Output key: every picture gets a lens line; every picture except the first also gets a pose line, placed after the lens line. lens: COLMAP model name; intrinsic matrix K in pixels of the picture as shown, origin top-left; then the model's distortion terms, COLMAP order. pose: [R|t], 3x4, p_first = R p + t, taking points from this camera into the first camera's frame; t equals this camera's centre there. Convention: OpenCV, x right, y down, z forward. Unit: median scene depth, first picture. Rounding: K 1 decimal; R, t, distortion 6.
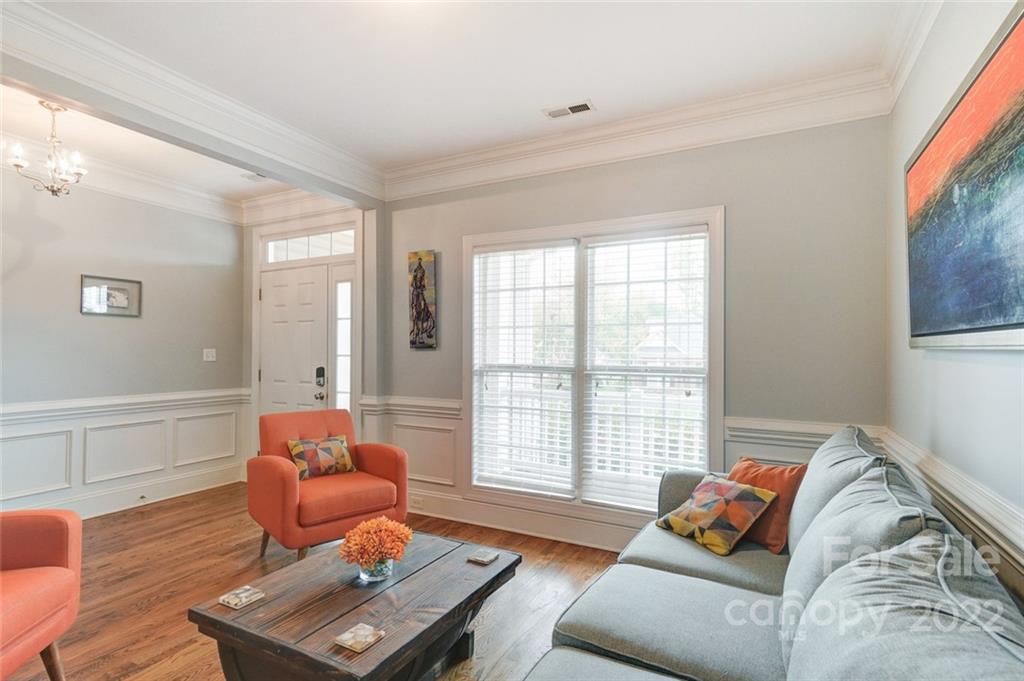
lens RADIAL K [[516.3, 0, 502.4], [0, 516.3, 342.0], [0, 0, 1]] dist [0.006086, 0.000846]
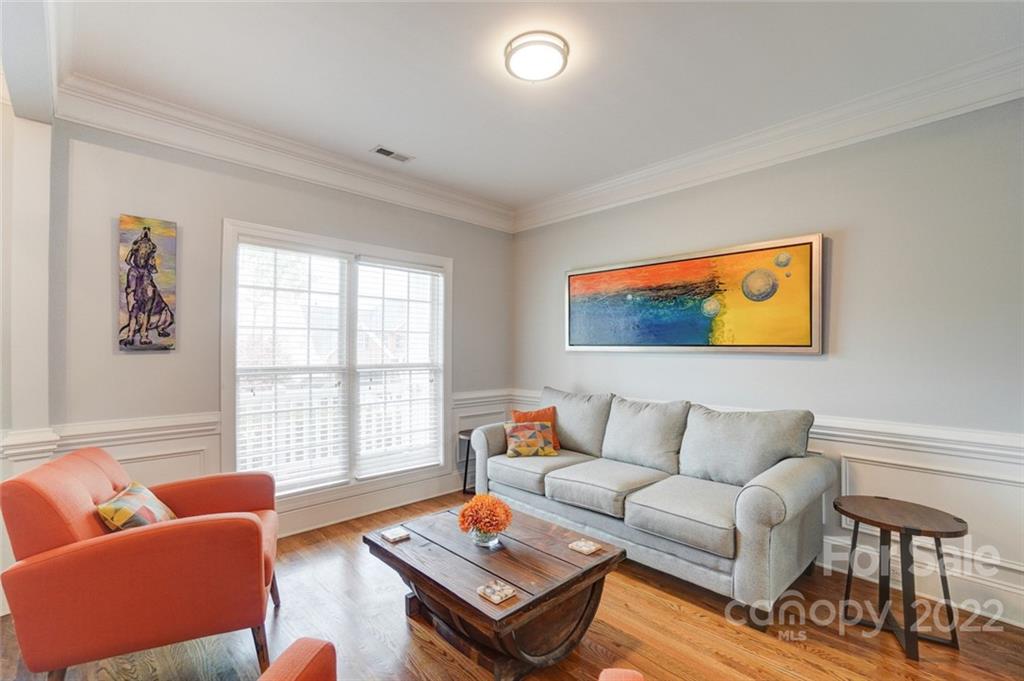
lens RADIAL K [[443.8, 0, 506.5], [0, 443.8, 349.2], [0, 0, 1]] dist [-0.007824, 0.008130]
pose [[0.320447, -0.002076, 0.947264, -0.614080], [-0.013046, 0.999893, 0.006605, -0.000231], [-0.947177, -0.014474, 0.320386, 0.322357]]
